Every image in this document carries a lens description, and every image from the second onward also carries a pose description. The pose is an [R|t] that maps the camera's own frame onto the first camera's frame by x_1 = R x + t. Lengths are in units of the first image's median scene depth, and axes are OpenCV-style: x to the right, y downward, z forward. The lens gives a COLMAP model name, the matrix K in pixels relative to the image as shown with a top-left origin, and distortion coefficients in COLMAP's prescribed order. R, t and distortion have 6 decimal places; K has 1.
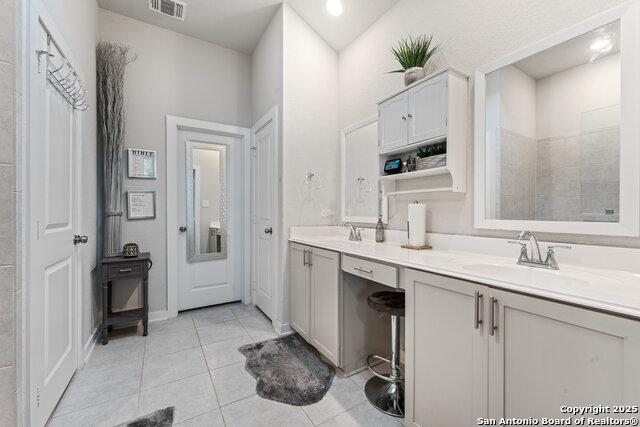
lens RADIAL K [[261.8, 0, 320.0], [0, 261.8, 213.5], [0, 0, 1]] dist [-0.000206, 0.000032]
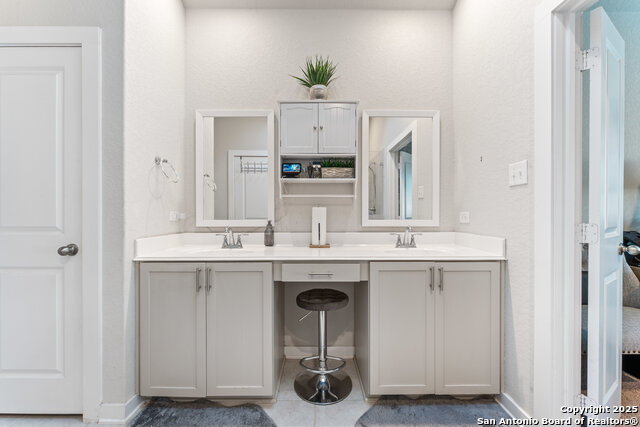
lens RADIAL K [[256.4, 0, 320.0], [0, 256.4, 213.5], [0, 0, 1]] dist [0.000790, 0.000176]
pose [[0.513709, -0.005011, 0.857950, -0.561203], [0.004357, 0.999985, 0.003233, -0.013291], [-0.857954, 0.002077, 0.513723, 0.422460]]
